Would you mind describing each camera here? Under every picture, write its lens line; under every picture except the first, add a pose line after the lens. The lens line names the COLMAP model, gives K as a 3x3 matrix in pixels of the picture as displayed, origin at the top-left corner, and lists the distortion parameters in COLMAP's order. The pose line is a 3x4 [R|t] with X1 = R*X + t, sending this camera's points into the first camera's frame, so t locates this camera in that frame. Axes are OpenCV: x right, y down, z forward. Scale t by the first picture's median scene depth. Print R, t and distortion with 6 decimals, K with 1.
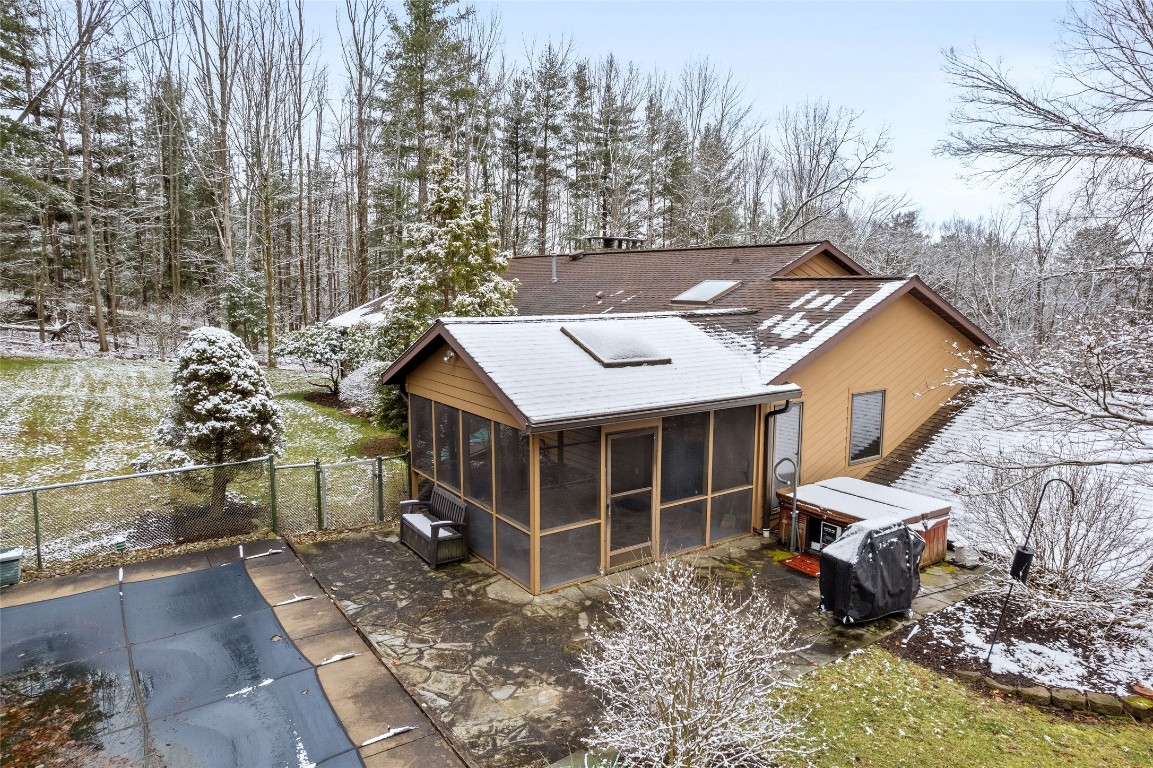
lens RADIAL K [[739.7, 0, 585.6], [0, 739.7, 374.9], [0, 0, 1]] dist [-0.083011, 0.074235]
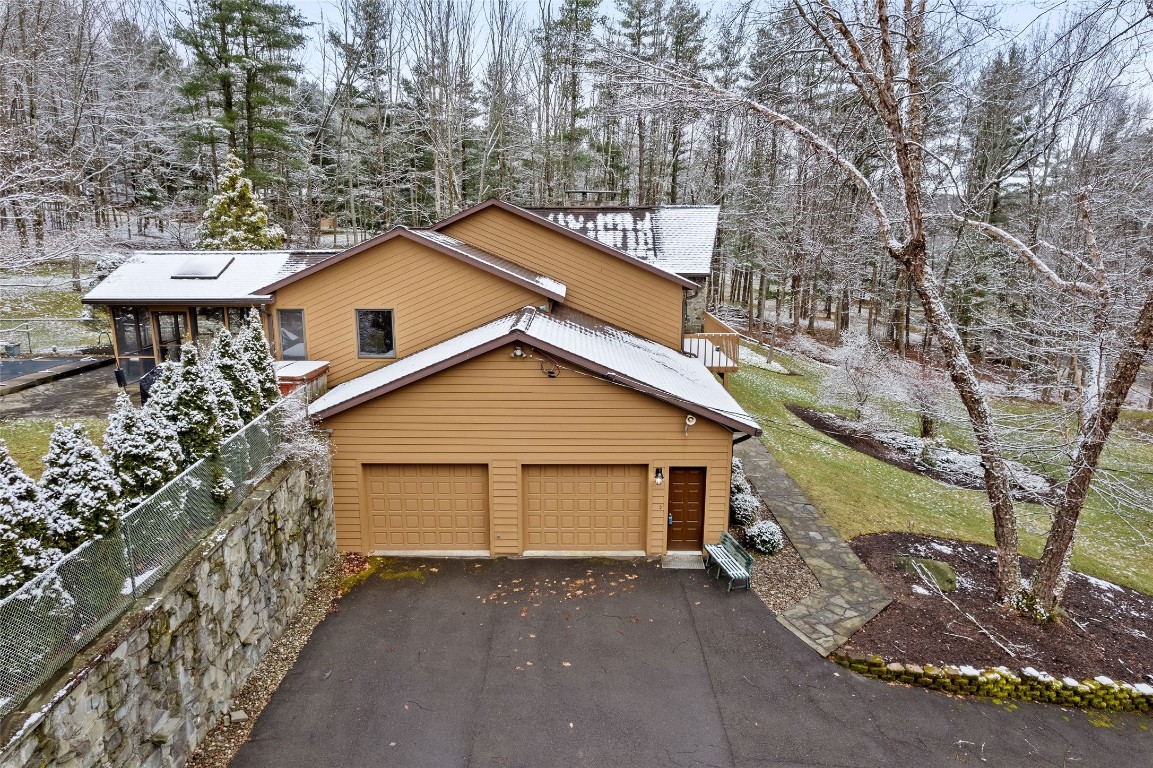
lens RADIAL K [[738.3, 0, 576.5], [0, 738.3, 384.0], [0, 0, 1]] dist [-0.108677, 0.107969]
pose [[0.825981, 0.124013, -0.549887, 1.803606], [-0.076783, 0.991160, 0.108196, -0.019921], [0.558444, -0.047146, 0.828202, 0.036632]]
